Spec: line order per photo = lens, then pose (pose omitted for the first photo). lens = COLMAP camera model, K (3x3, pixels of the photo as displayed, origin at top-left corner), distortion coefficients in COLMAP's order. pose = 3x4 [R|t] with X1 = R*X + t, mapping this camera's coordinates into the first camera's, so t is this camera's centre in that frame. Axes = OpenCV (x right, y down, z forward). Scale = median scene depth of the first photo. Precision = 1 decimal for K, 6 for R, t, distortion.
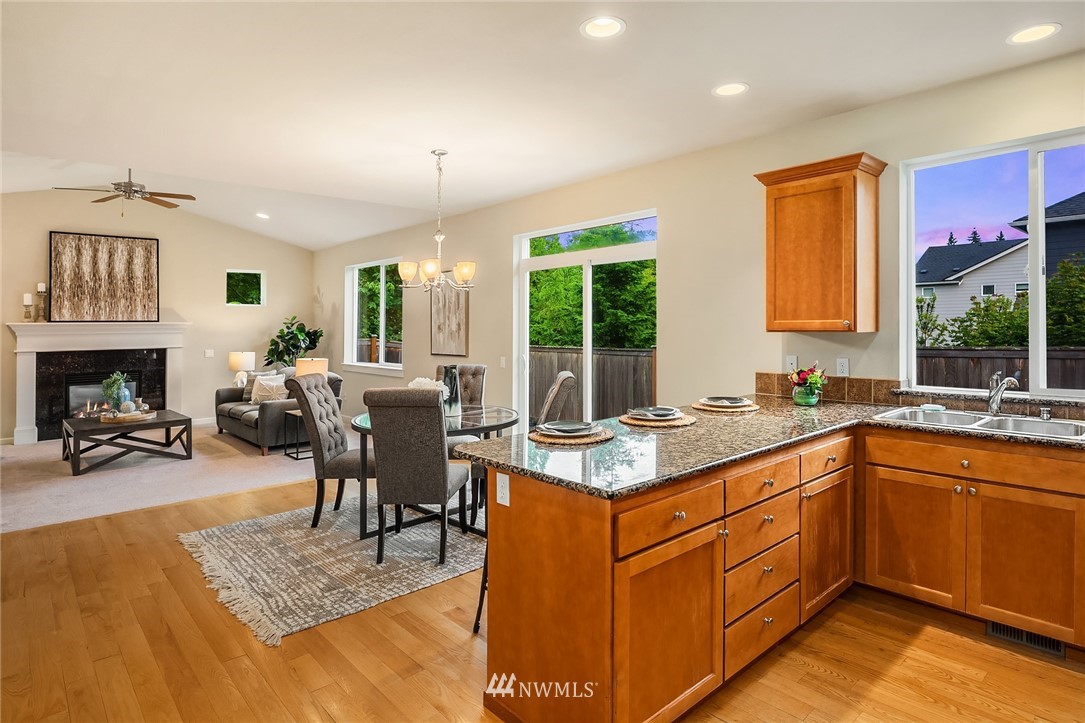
lens RADIAL K [[595.8, 0, 549.1], [0, 595.8, 316.6], [0, 0, 1]] dist [-0.005240, -0.002826]
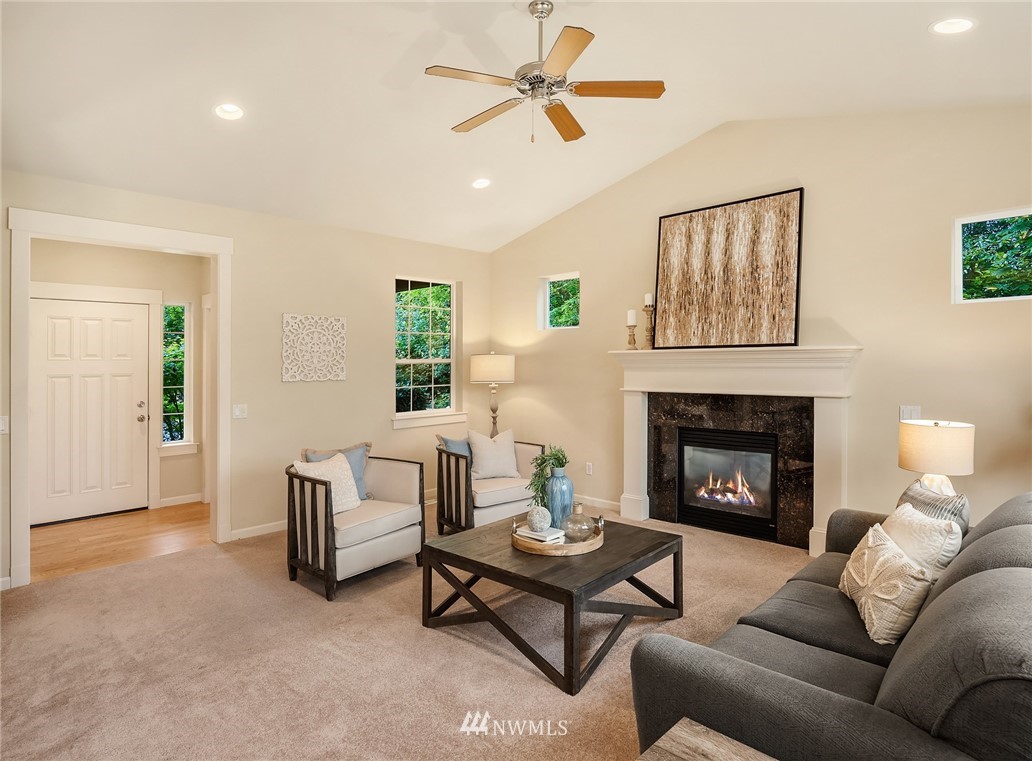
lens RADIAL K [[590.6, 0, 516.0], [0, 590.6, 380.5], [0, 0, 1]] dist [-0.000987, -0.000021]
pose [[0.060926, 0.031078, -0.997658, -0.301052], [0.016834, 0.999341, 0.032159, 0.037303], [0.998000, -0.018754, 0.060362, 1.435653]]
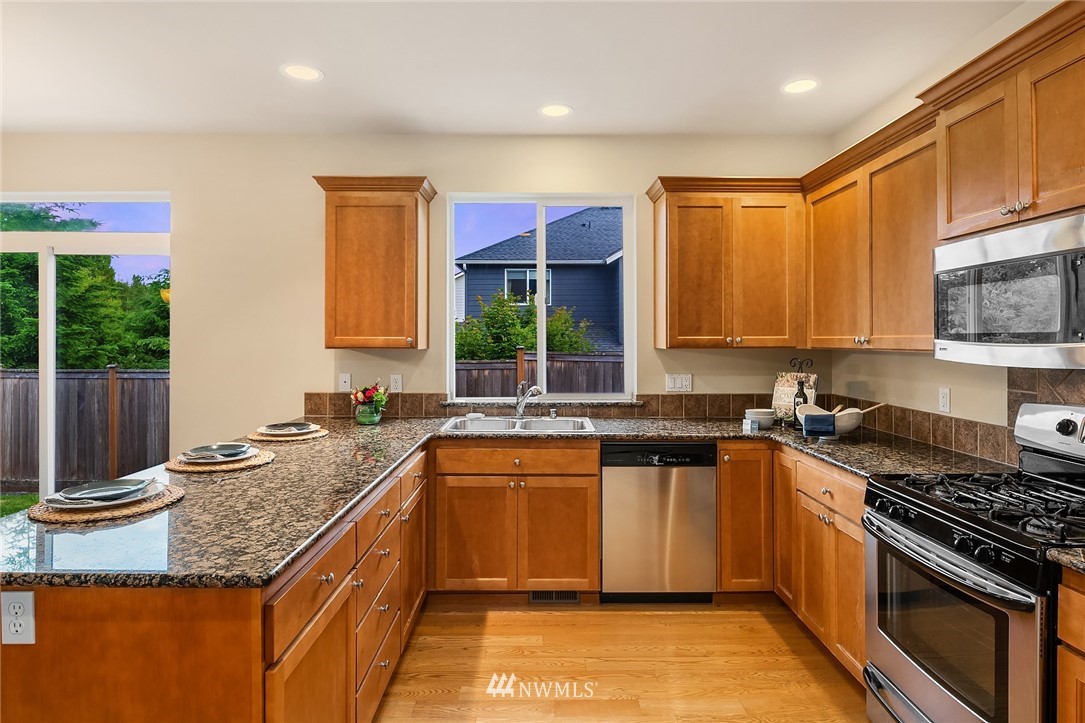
lens RADIAL K [[594.8, 0, 543.6], [0, 594.8, 339.3], [0, 0, 1]] dist [-0.003219, -0.002348]
pose [[0.666414, 0.011972, 0.745486, -0.082635], [-0.020476, 0.999788, 0.002249, 0.001671], [-0.745301, -0.016763, 0.666518, 0.112753]]
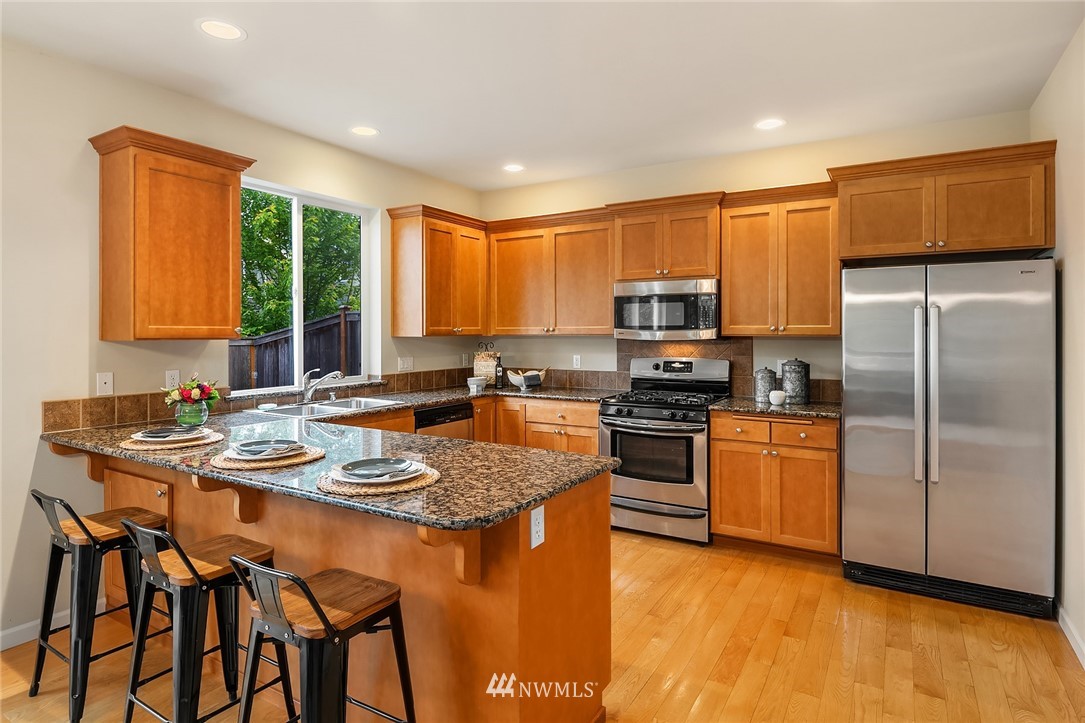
lens RADIAL K [[594.8, 0, 543.6], [0, 594.8, 339.3], [0, 0, 1]] dist [-0.003219, -0.002348]
pose [[-0.291576, 0.000476, 0.956547, -0.431034], [-0.008709, 0.999957, -0.003152, 0.018782], [-0.956508, -0.009250, -0.291560, 0.620718]]
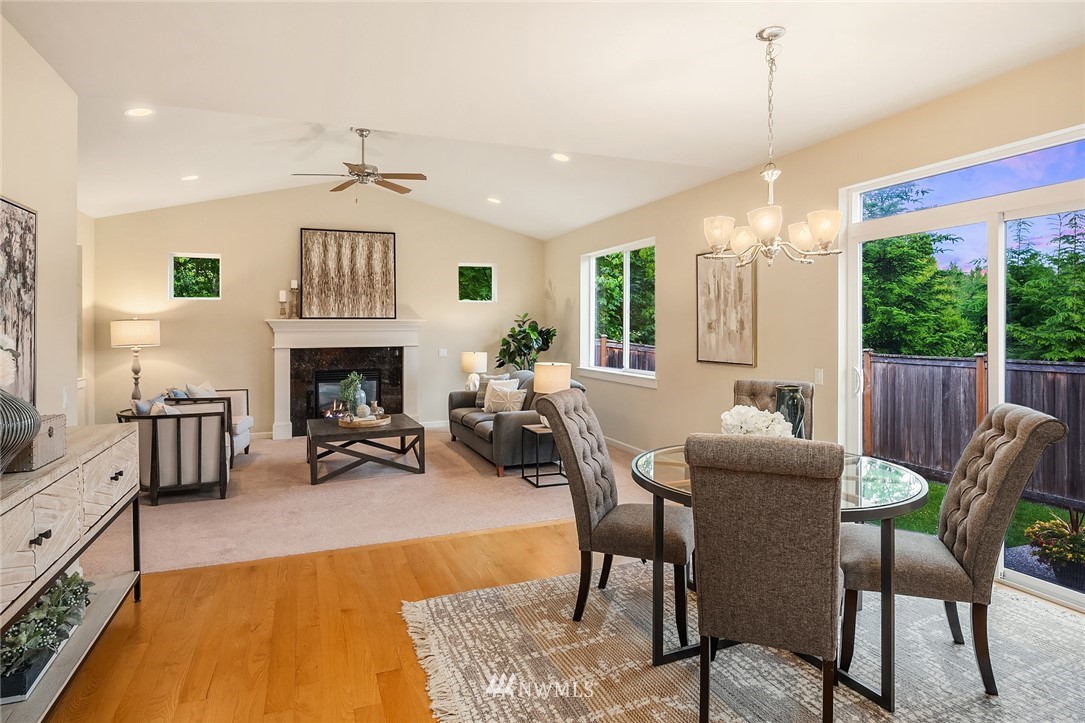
lens RADIAL K [[594.8, 0, 543.6], [0, 594.8, 339.3], [0, 0, 1]] dist [-0.003219, -0.002348]
pose [[0.937560, 0.012884, -0.347585, -0.195882], [-0.000080, 0.999322, 0.036827, 0.011970], [0.347824, -0.034500, 0.936925, 0.359424]]
